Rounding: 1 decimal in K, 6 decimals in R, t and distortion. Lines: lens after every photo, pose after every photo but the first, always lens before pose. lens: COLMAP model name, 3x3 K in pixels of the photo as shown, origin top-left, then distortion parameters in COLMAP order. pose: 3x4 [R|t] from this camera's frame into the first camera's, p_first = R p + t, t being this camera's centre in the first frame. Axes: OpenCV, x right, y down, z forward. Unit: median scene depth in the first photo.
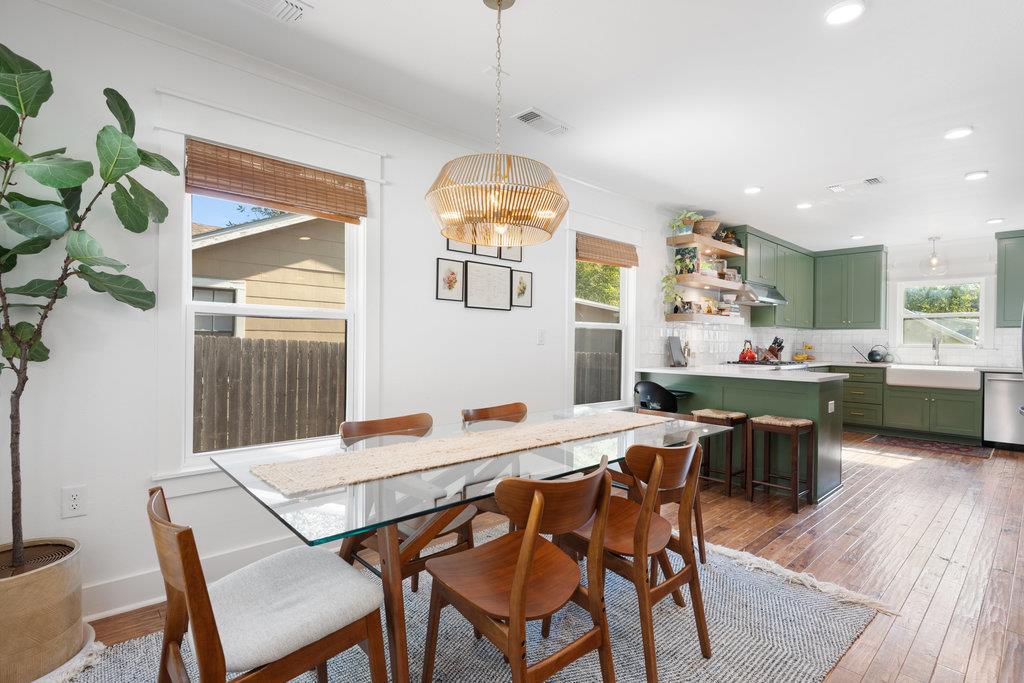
lens RADIAL K [[488.1, 0, 540.3], [0, 488.1, 343.4], [0, 0, 1]] dist [0.001278, -0.005568]
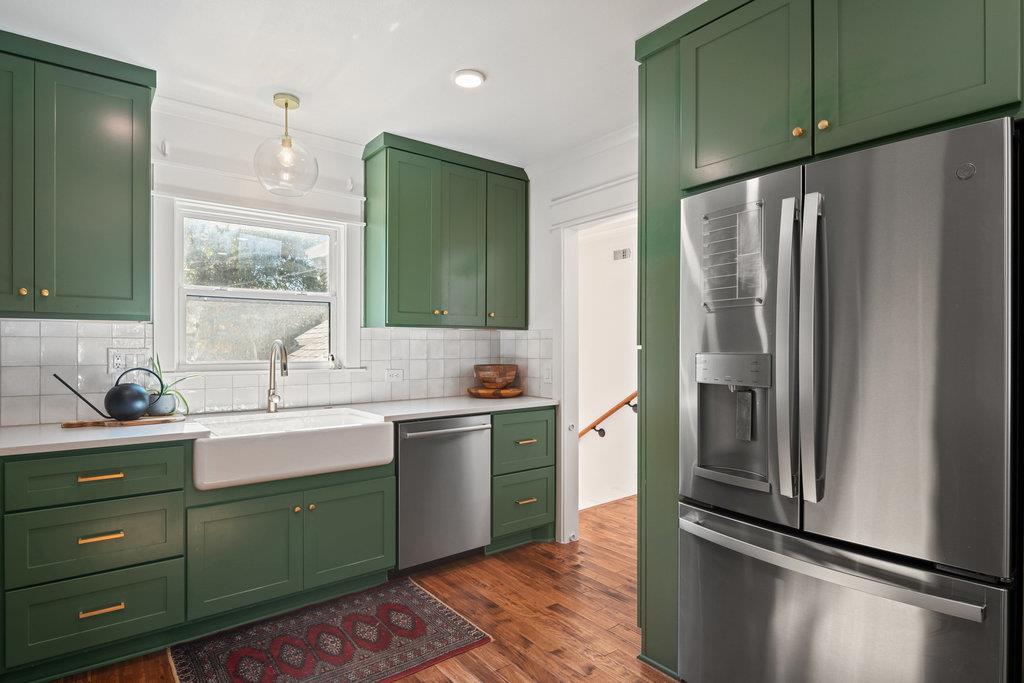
lens RADIAL K [[539.0, 0, 511.0], [0, 539.0, 348.7], [0, 0, 1]] dist [-0.005699, -0.001790]
pose [[0.107813, -0.015715, 0.994047, 0.419491], [0.003061, 0.999876, 0.015475, -0.017841], [-0.994166, 0.001374, 0.107848, 0.839586]]
